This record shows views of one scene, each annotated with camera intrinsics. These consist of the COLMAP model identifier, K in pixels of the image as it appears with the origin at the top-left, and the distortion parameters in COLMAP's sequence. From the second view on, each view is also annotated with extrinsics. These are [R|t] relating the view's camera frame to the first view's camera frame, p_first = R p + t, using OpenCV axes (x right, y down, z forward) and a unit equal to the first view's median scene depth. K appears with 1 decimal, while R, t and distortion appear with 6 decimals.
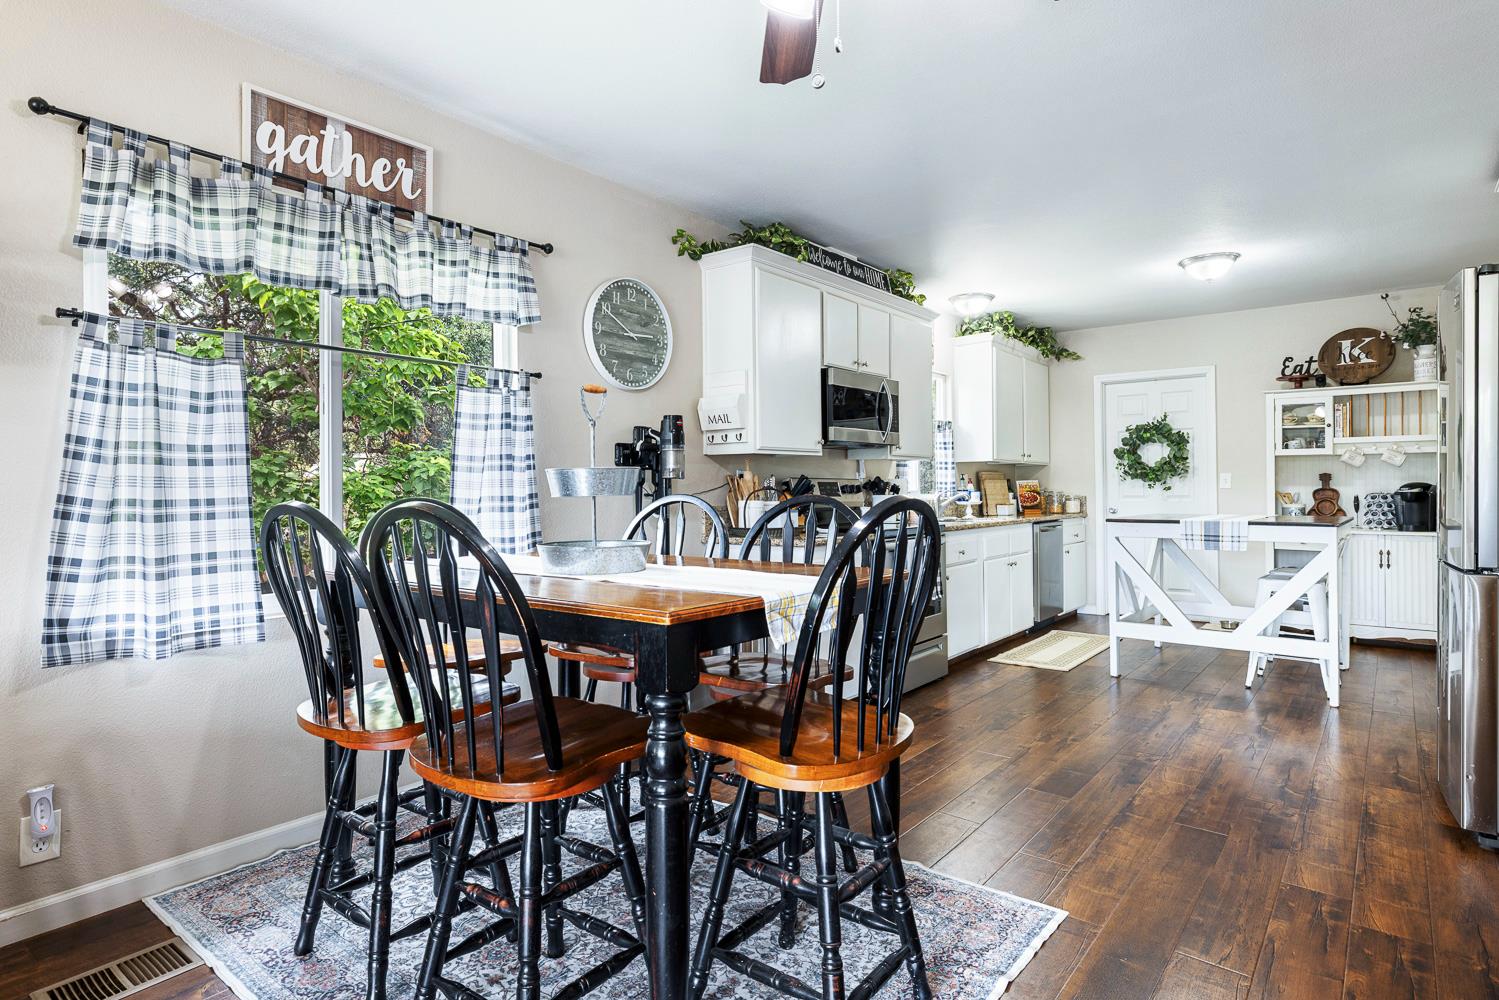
lens RADIAL K [[794.7, 0, 755.0], [0, 794.7, 482.8], [0, 0, 1]] dist [-0.002830, 0.001227]
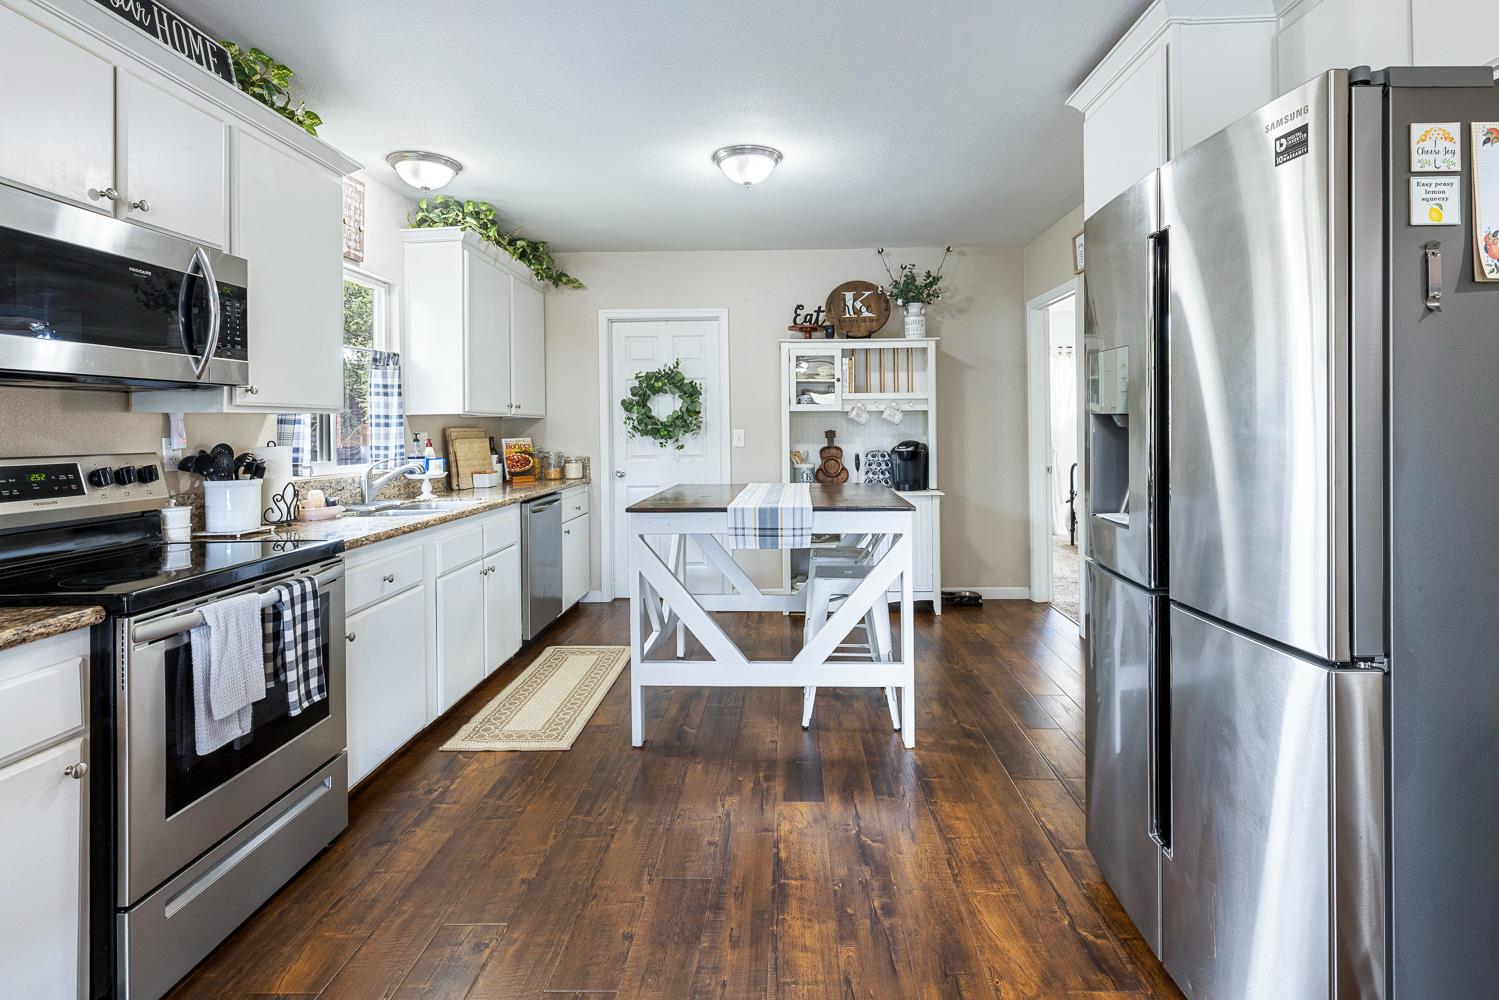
lens RADIAL K [[724.6, 0, 772.5], [0, 724.6, 418.4], [0, 0, 1]] dist [0.005739, -0.001064]
pose [[0.794115, 0.004626, 0.607749, 0.142301], [0.002169, 0.999943, -0.010445, -0.018222], [-0.607763, 0.009613, 0.794060, 0.368773]]
